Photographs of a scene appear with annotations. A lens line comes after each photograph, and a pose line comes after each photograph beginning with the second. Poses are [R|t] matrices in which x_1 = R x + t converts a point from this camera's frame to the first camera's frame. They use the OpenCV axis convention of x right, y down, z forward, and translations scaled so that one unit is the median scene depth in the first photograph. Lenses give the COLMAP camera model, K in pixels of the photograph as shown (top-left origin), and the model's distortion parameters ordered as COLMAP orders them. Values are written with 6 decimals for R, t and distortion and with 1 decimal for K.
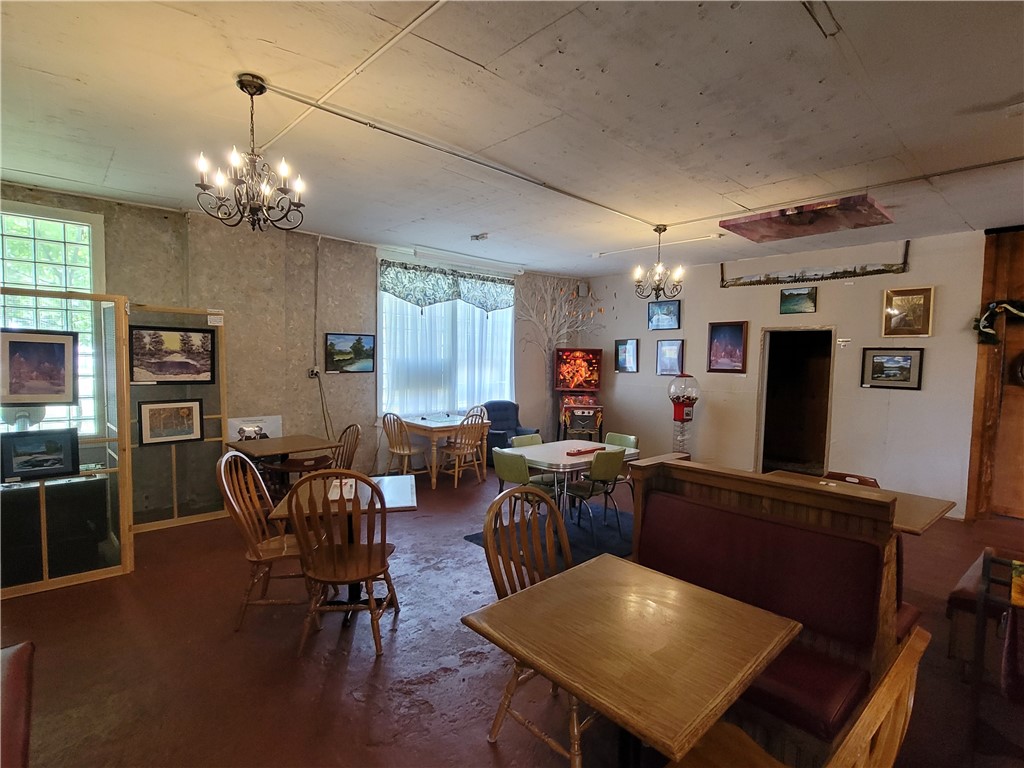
lens RADIAL K [[520.3, 0, 516.4], [0, 520.3, 387.0], [0, 0, 1]] dist [0.002901, -0.000144]
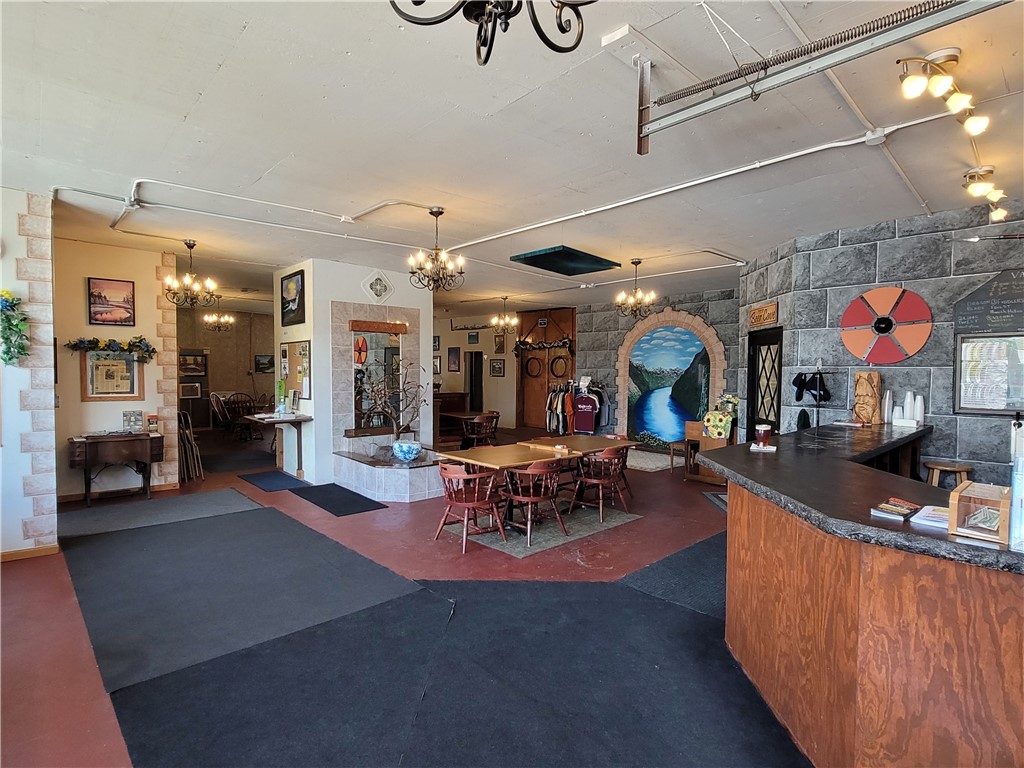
lens RADIAL K [[520.3, 0, 513.2], [0, 520.3, 387.6], [0, 0, 1]] dist [0.002901, -0.000144]
pose [[0.999423, -0.013026, 0.031356, 0.628830], [0.013724, 0.999661, -0.022147, 0.094063], [-0.031057, 0.022564, 0.999263, -1.190715]]
